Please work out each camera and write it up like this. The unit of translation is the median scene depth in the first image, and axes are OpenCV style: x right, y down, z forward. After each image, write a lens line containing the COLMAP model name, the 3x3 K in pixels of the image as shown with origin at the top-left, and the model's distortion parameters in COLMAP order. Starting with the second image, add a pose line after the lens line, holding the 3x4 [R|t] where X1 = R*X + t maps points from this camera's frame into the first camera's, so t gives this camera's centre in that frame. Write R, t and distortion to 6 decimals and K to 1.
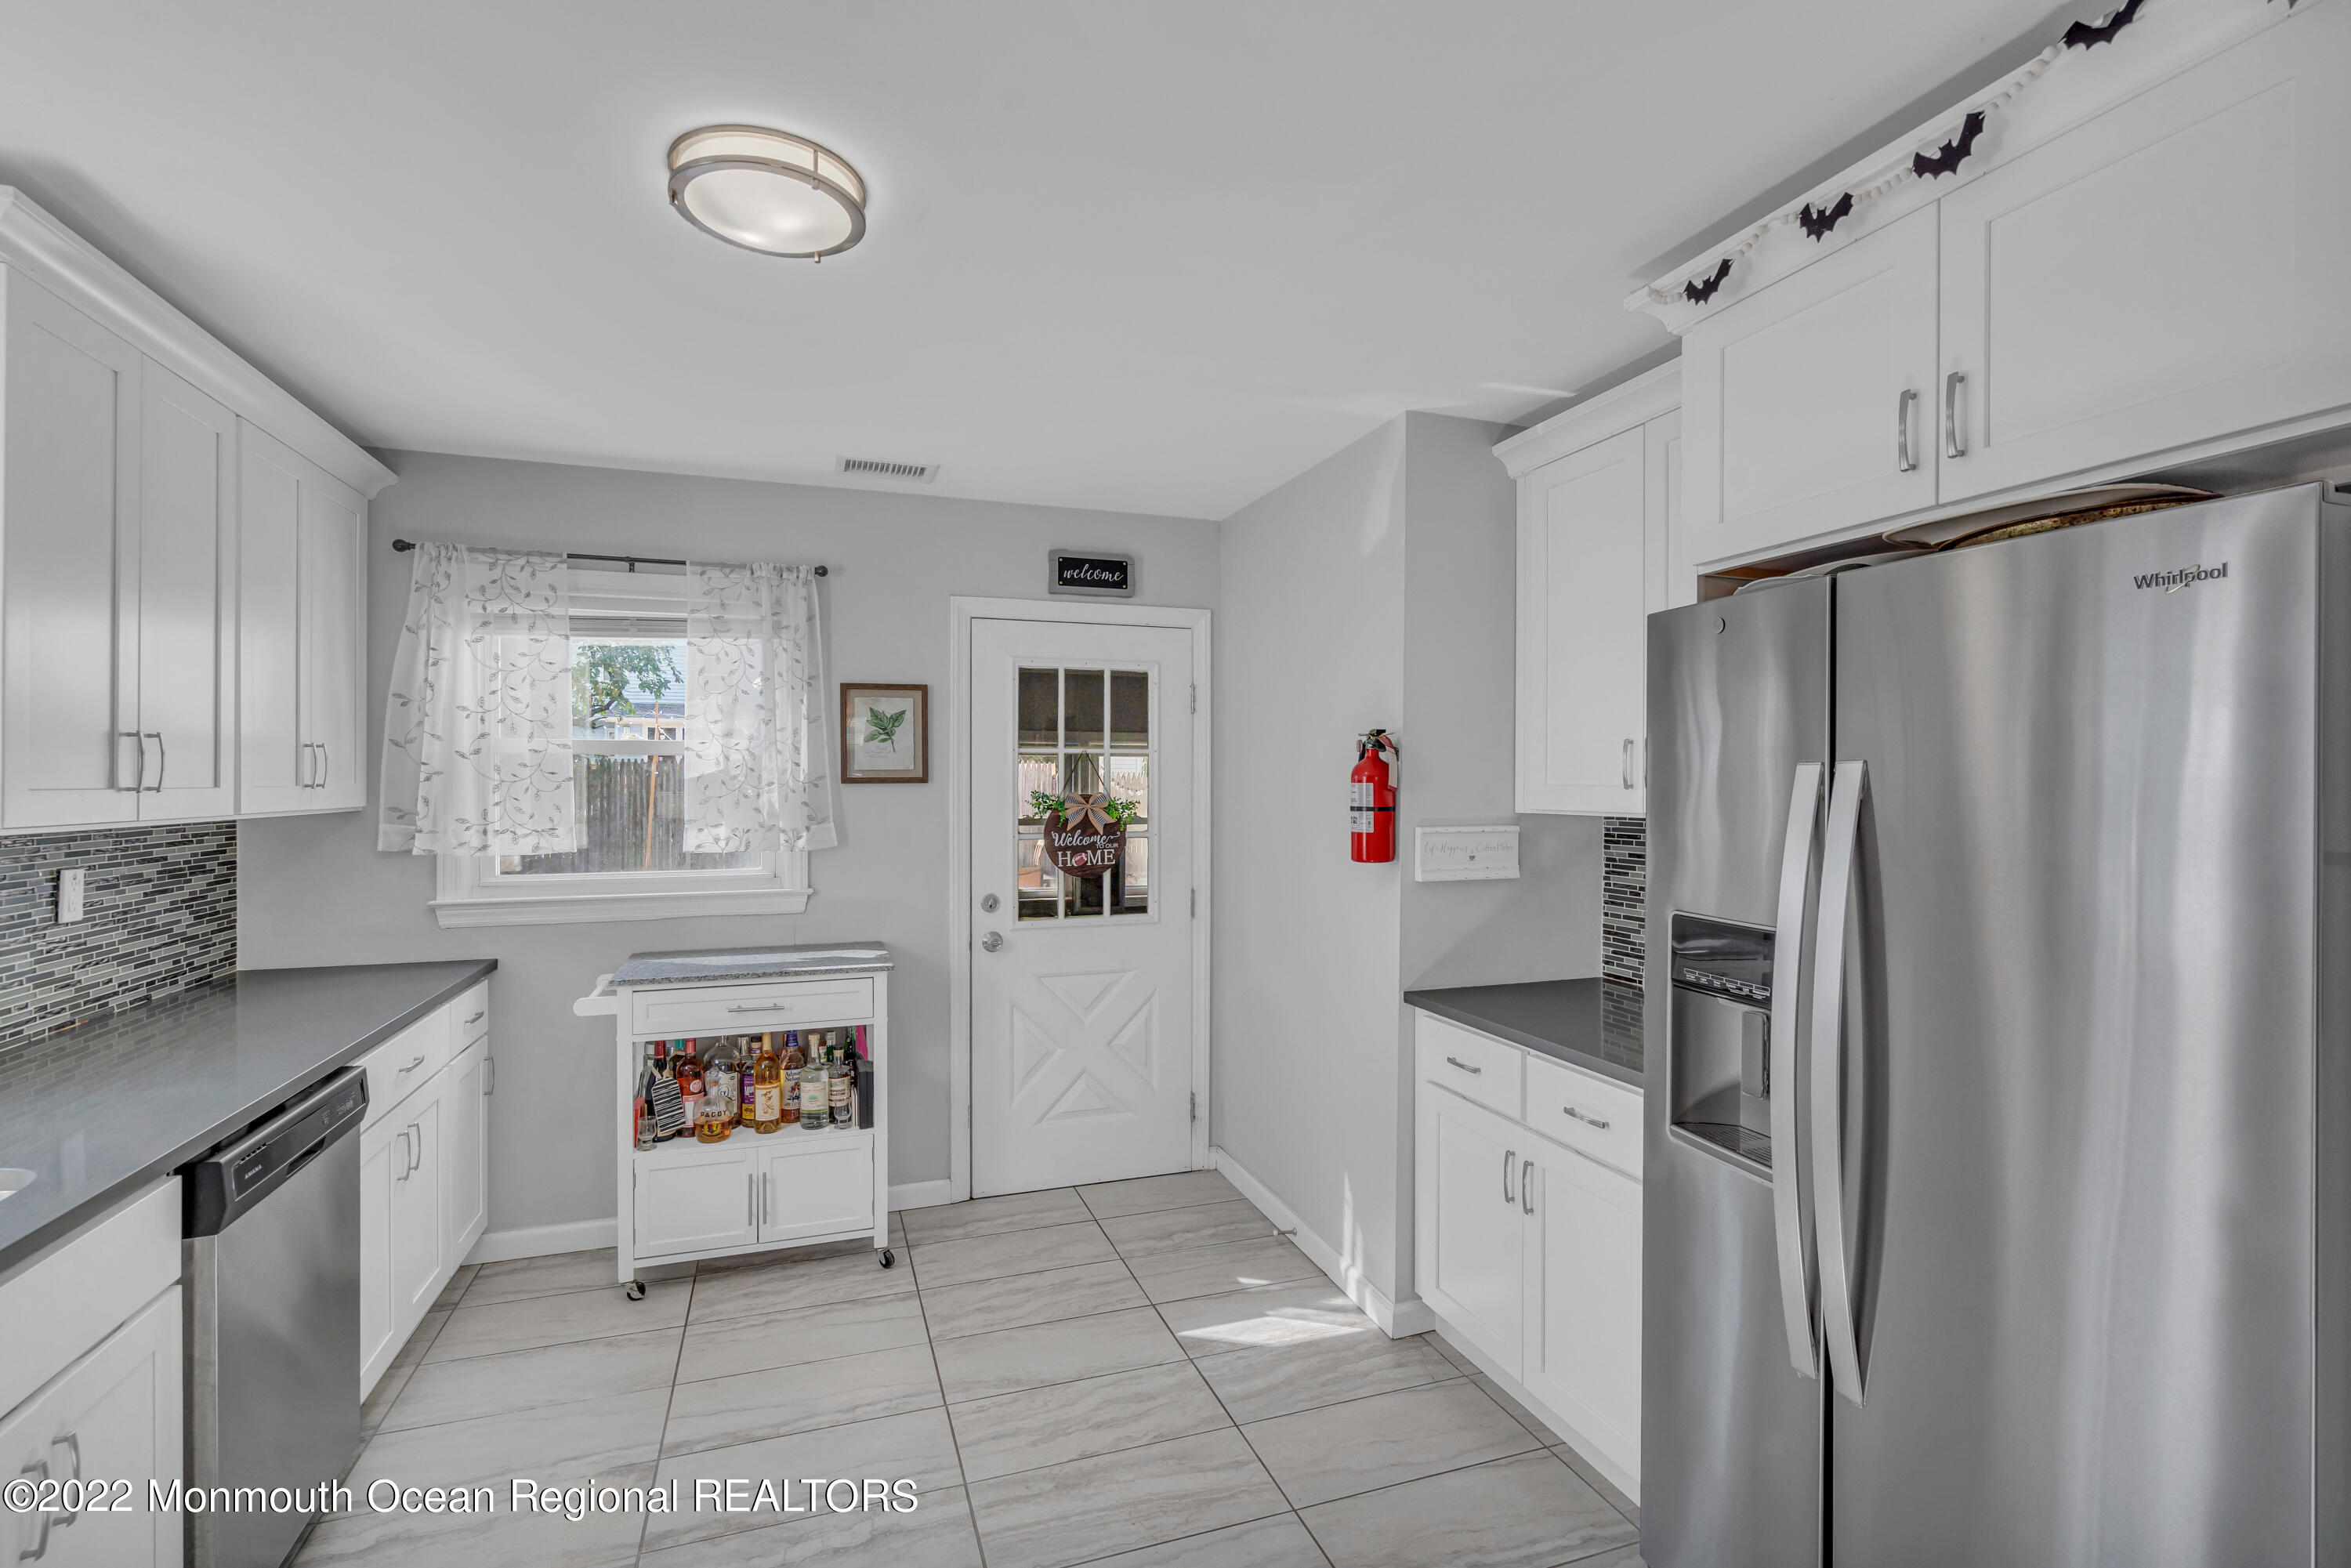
lens RADIAL K [[1075.6, 0, 1182.8], [0, 1075.6, 794.2], [0, 0, 1]] dist [-0.010568, 0.000308]
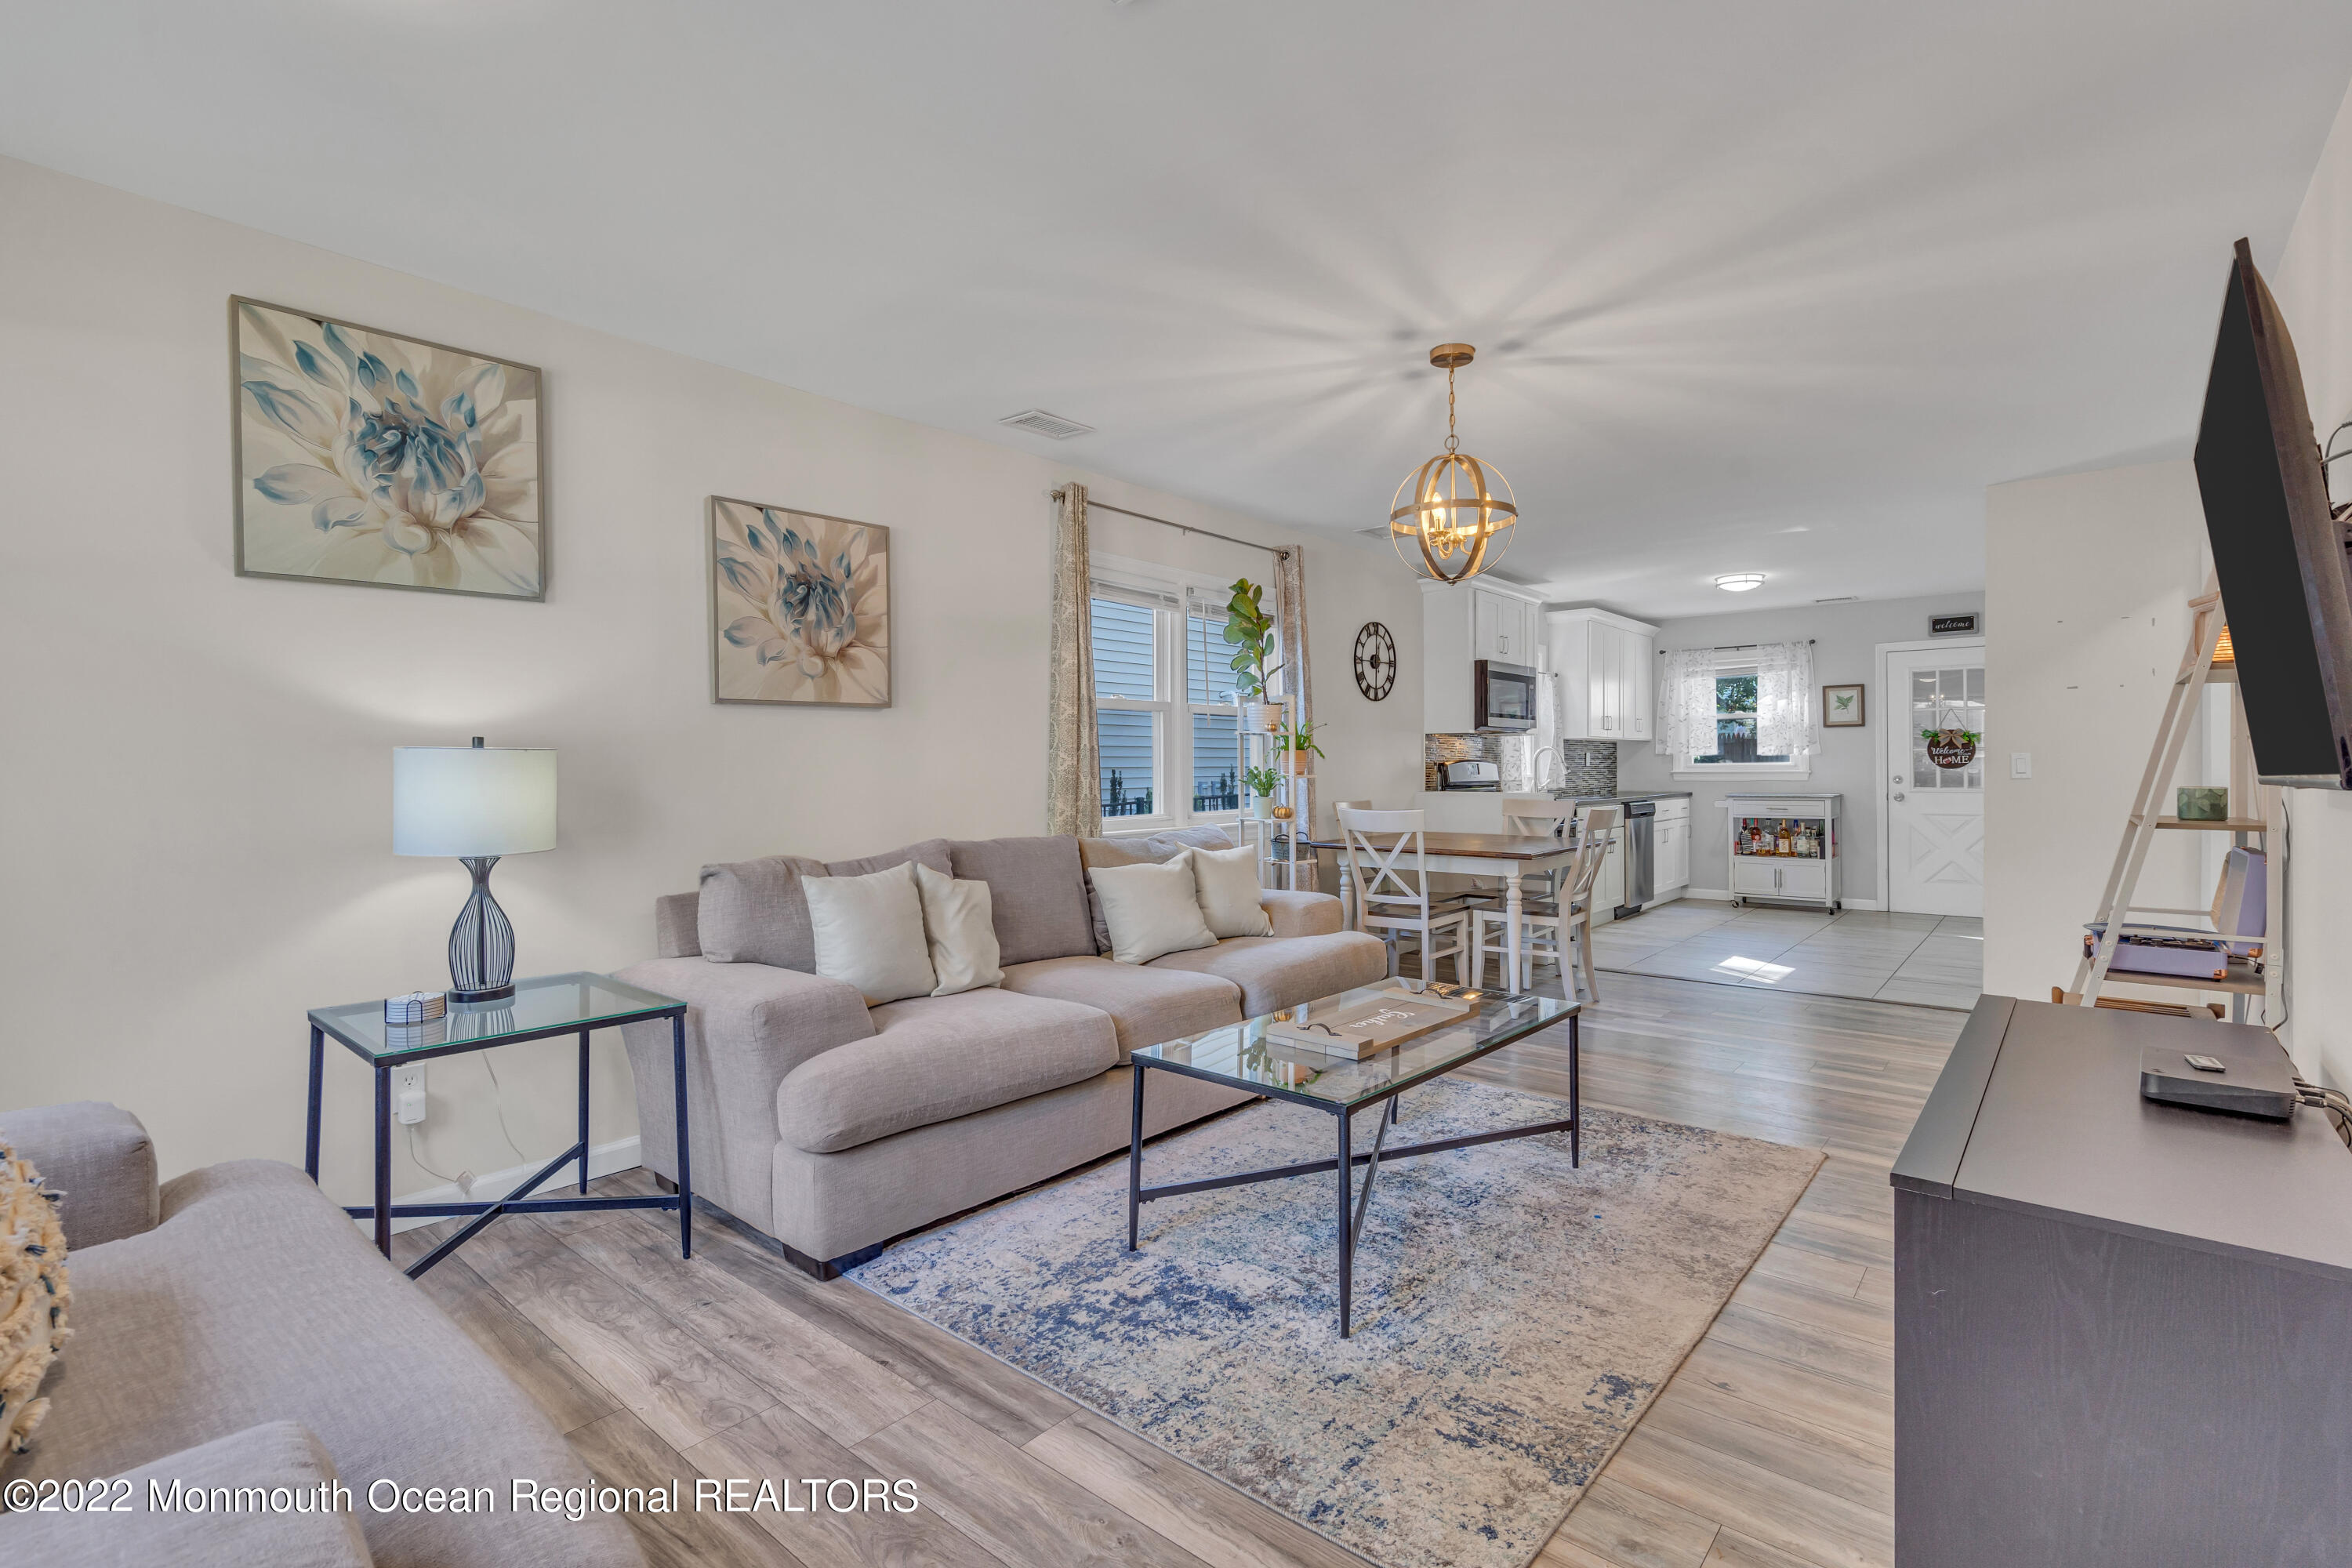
lens RADIAL K [[1072.6, 0, 1186.9], [0, 1072.6, 768.1], [0, 0, 1]] dist [0.000326, 0.000286]
pose [[0.500113, 0.003631, -0.865952, 1.089037], [0.009275, 0.999911, 0.009549, 0.046834], [0.865910, -0.012807, 0.500035, -1.495621]]
